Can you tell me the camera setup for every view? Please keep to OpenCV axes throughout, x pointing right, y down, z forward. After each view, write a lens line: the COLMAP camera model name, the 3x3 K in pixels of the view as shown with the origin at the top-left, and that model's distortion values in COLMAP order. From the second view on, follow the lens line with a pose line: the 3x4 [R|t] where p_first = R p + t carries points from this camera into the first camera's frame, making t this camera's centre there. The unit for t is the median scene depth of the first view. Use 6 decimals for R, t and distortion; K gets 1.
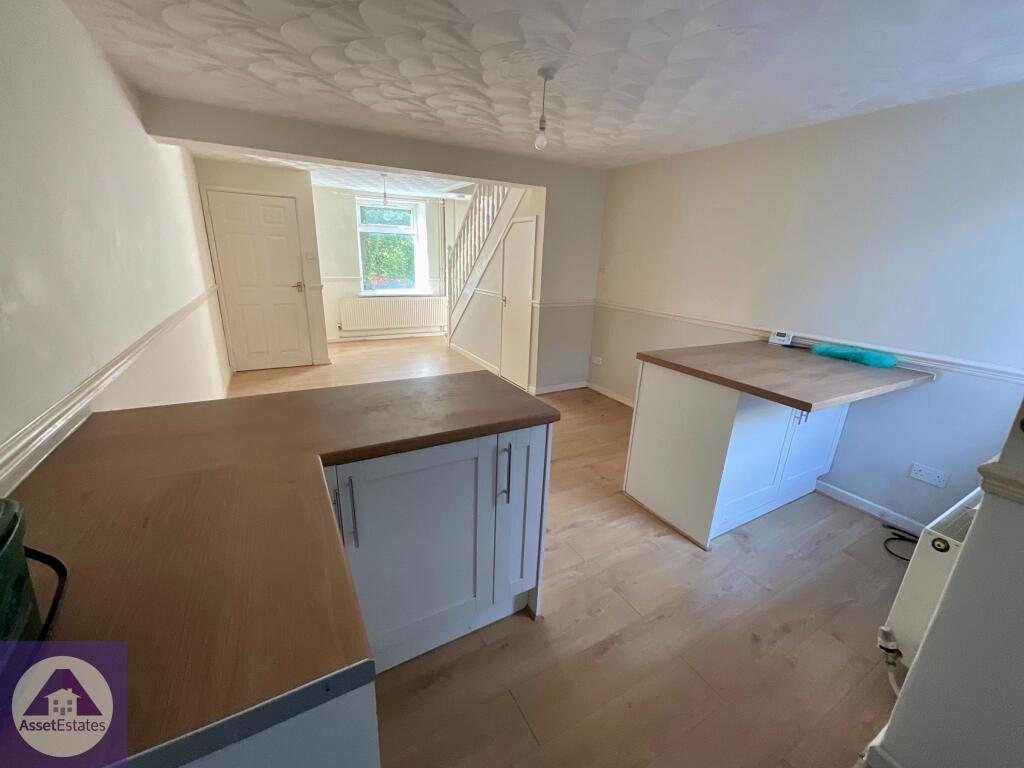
lens RADIAL K [[415.4, 0, 513.3], [0, 415.4, 384.7], [0, 0, 1]] dist [-0.002183, -0.000622]
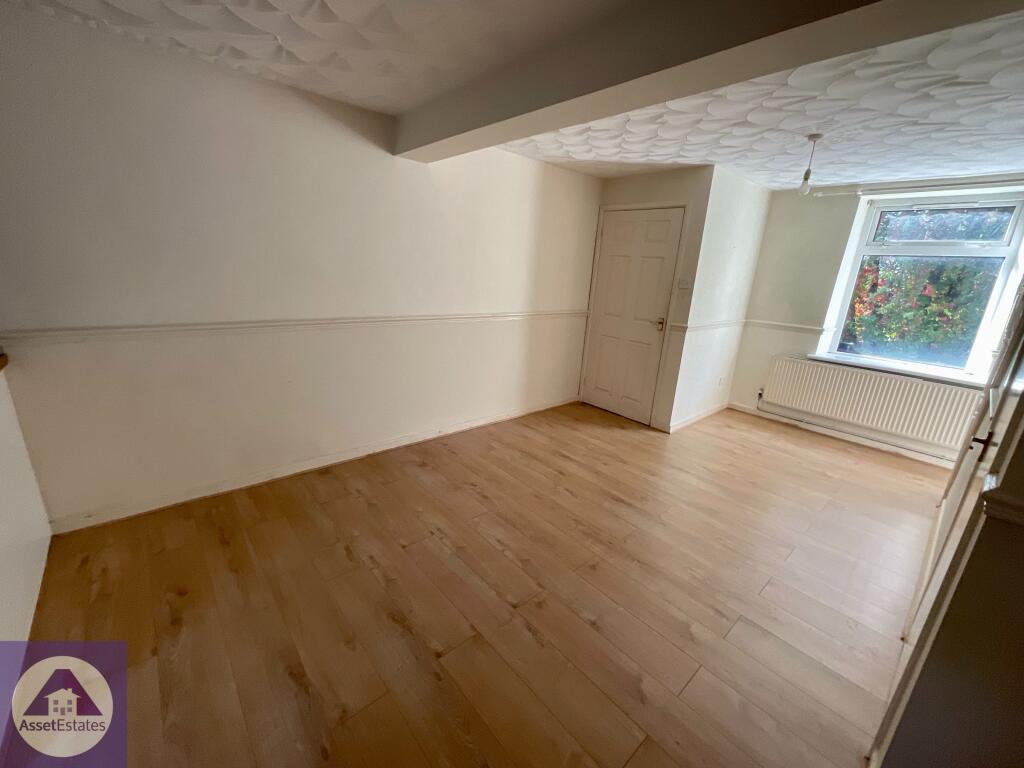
lens RADIAL K [[415.4, 0, 508.6], [0, 415.4, 383.1], [0, 0, 1]] dist [-0.002183, -0.000622]
pose [[0.202353, 0.244042, -0.948418, 0.171806], [-0.340922, 0.925429, 0.165388, -0.166924], [0.918055, 0.289870, 0.270463, 0.571832]]
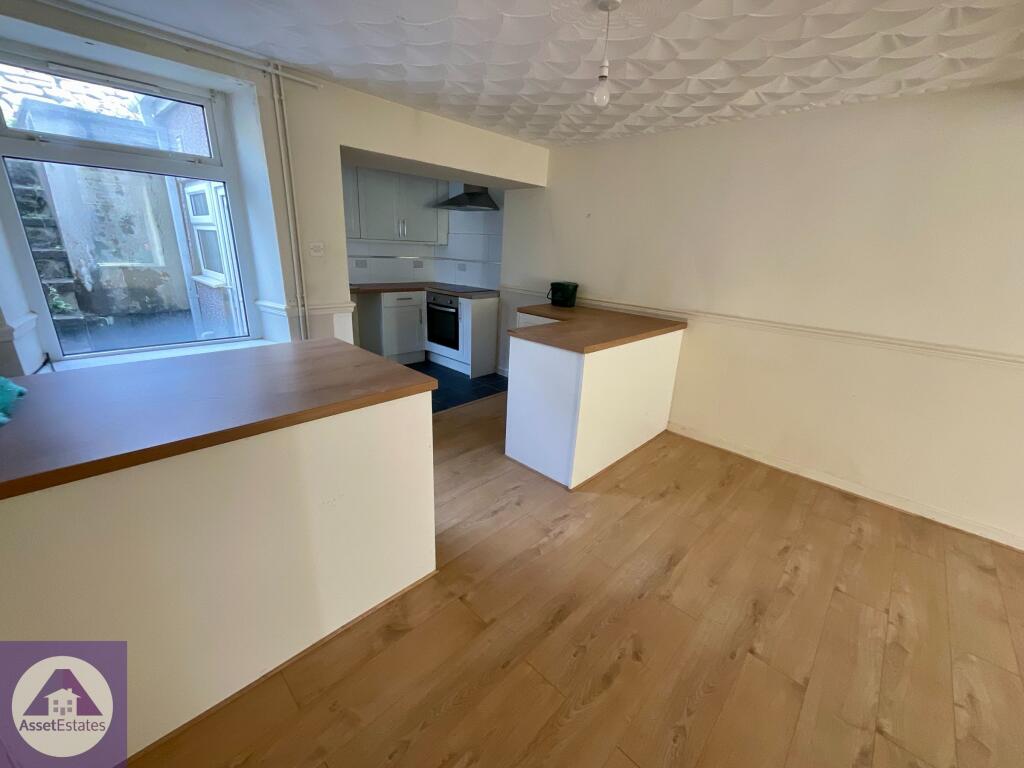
lens RADIAL K [[415.4, 0, 514.2], [0, 415.4, 381.9], [0, 0, 1]] dist [-0.002183, -0.000622]
pose [[-0.955813, 0.009427, -0.293825, 0.181019], [-0.164160, 0.812022, 0.560065, -0.222713], [0.243872, 0.583551, -0.774593, 0.743509]]
